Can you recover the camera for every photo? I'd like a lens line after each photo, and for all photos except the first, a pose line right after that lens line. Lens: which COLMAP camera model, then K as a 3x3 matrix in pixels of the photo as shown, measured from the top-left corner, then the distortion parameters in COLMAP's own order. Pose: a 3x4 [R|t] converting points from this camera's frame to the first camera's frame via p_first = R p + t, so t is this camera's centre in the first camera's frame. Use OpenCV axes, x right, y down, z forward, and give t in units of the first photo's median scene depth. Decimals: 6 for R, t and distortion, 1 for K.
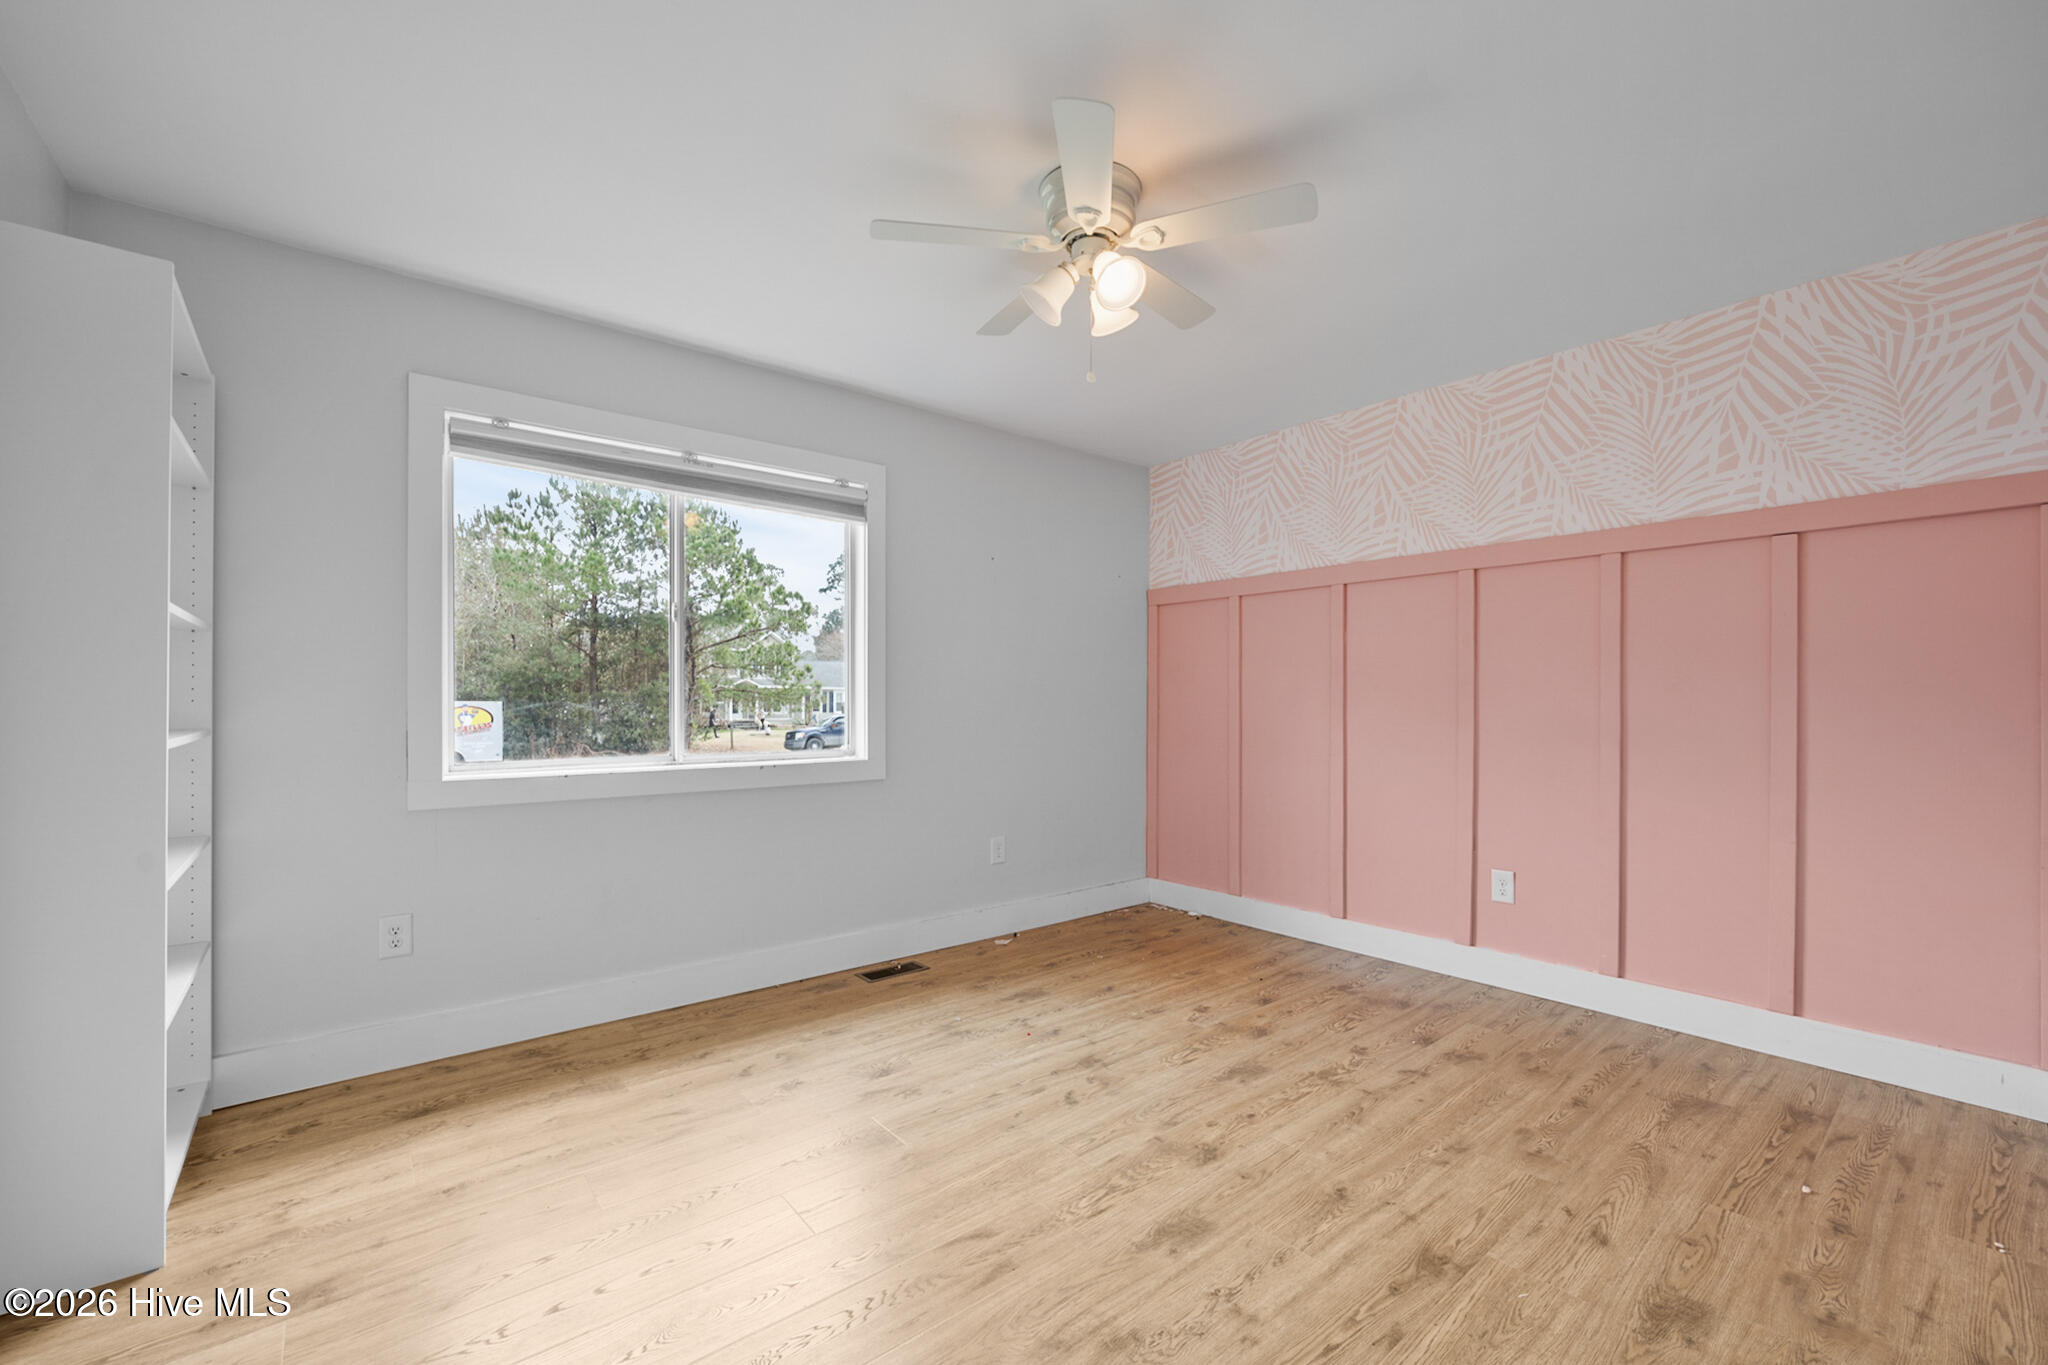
lens RADIAL K [[834.3, 0, 1025.9], [0, 834.3, 688.4], [0, 0, 1]] dist [-0.018023, 0.004522]
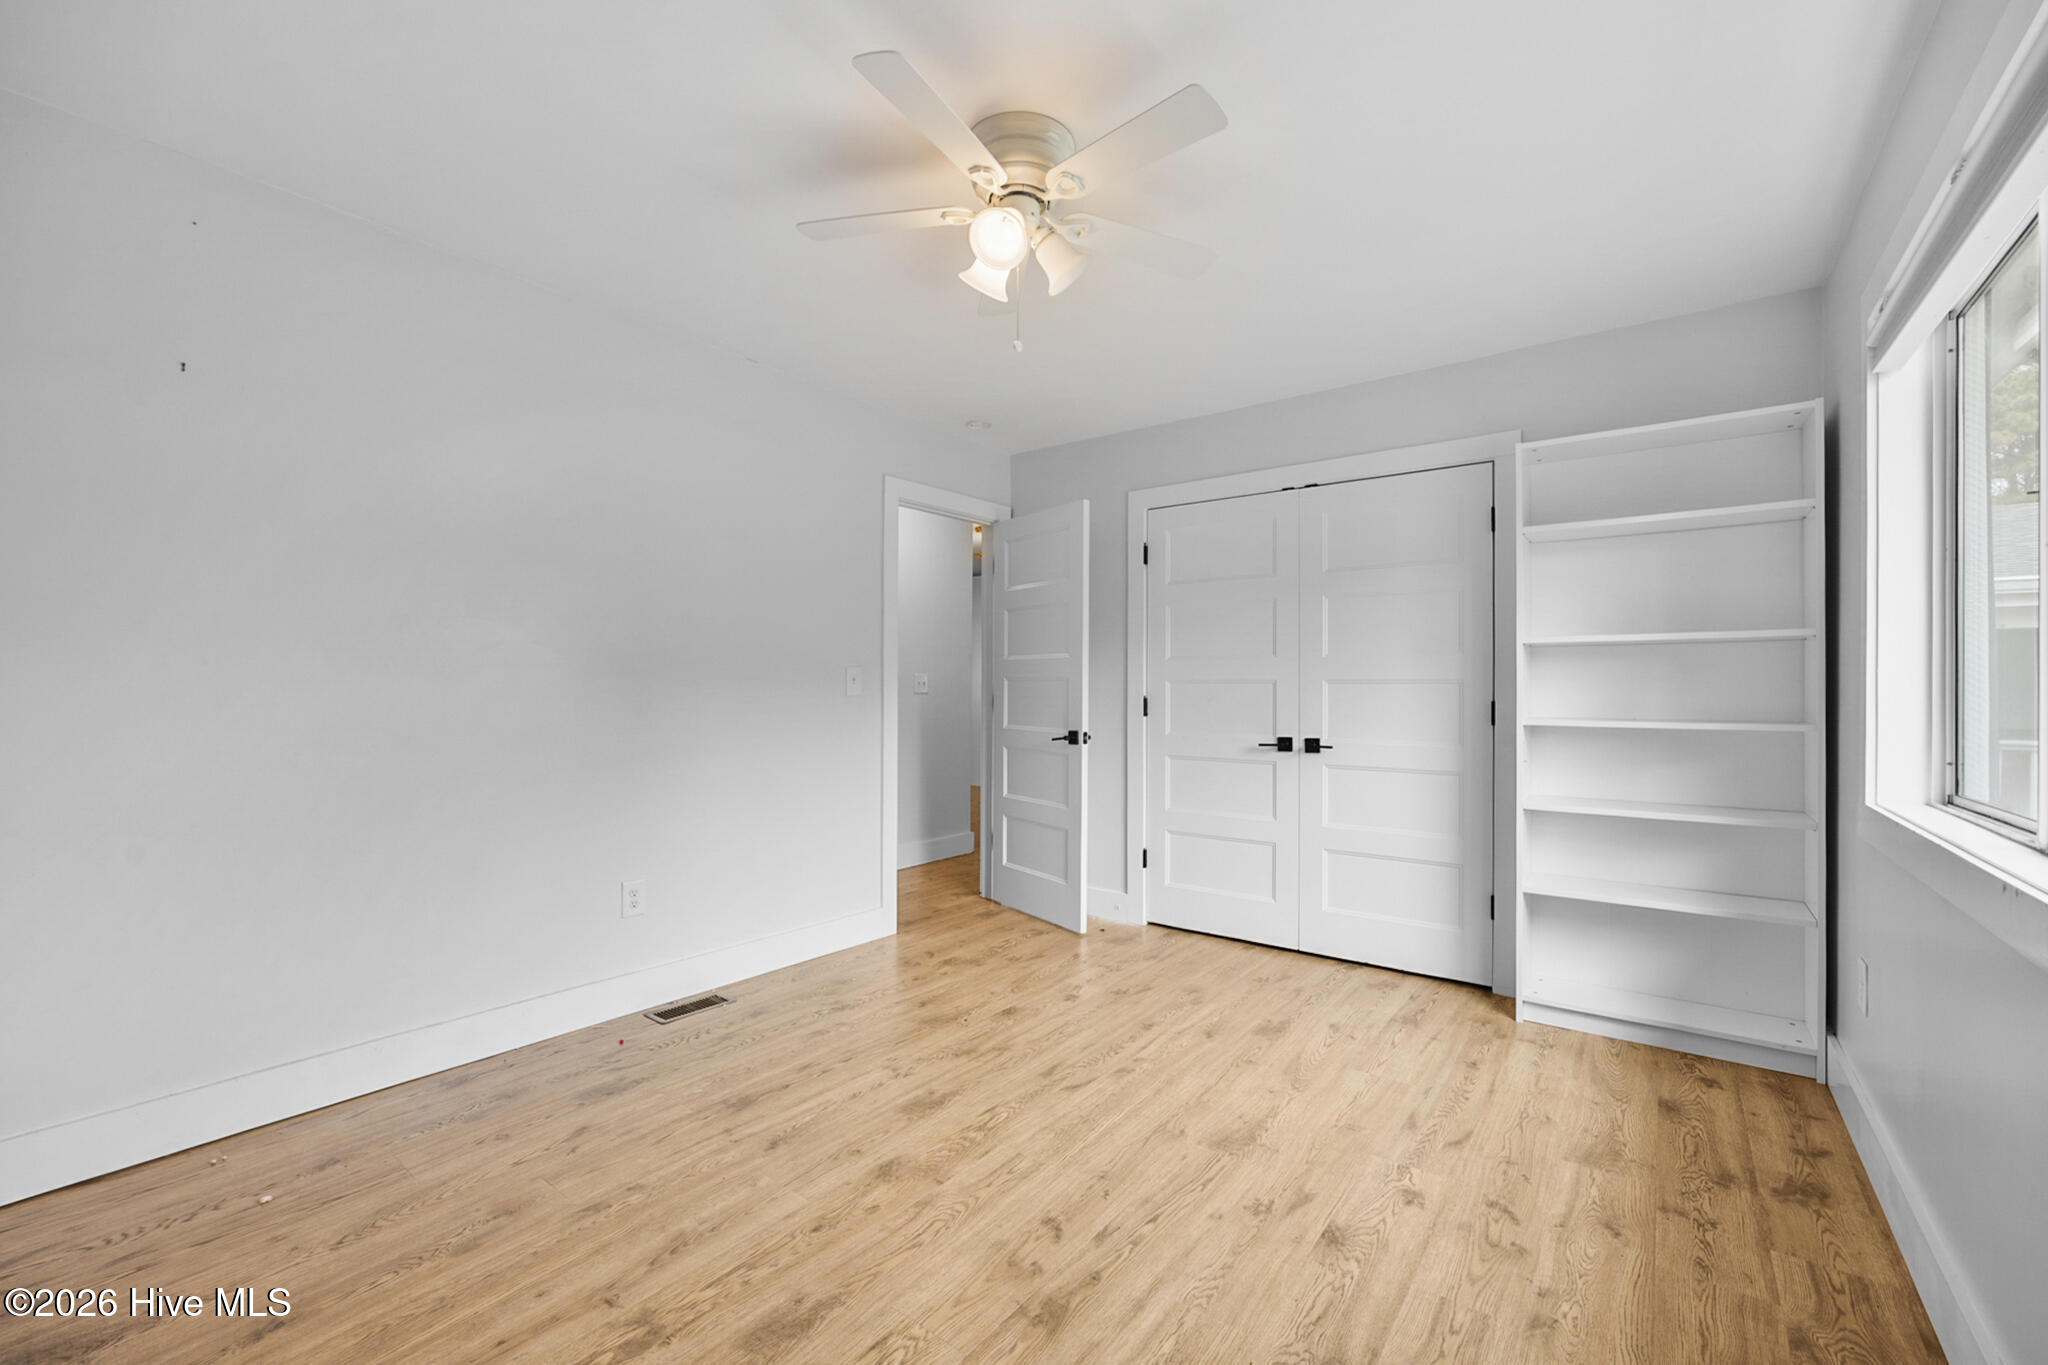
lens RADIAL K [[834.3, 0, 1027.3], [0, 834.3, 690.0], [0, 0, 1]] dist [-0.018023, 0.004522]
pose [[-0.971930, -0.005945, -0.235195, 0.268053], [-0.003353, 0.999929, -0.011418, 0.021172], [0.235247, -0.010309, -0.971881, 1.816829]]
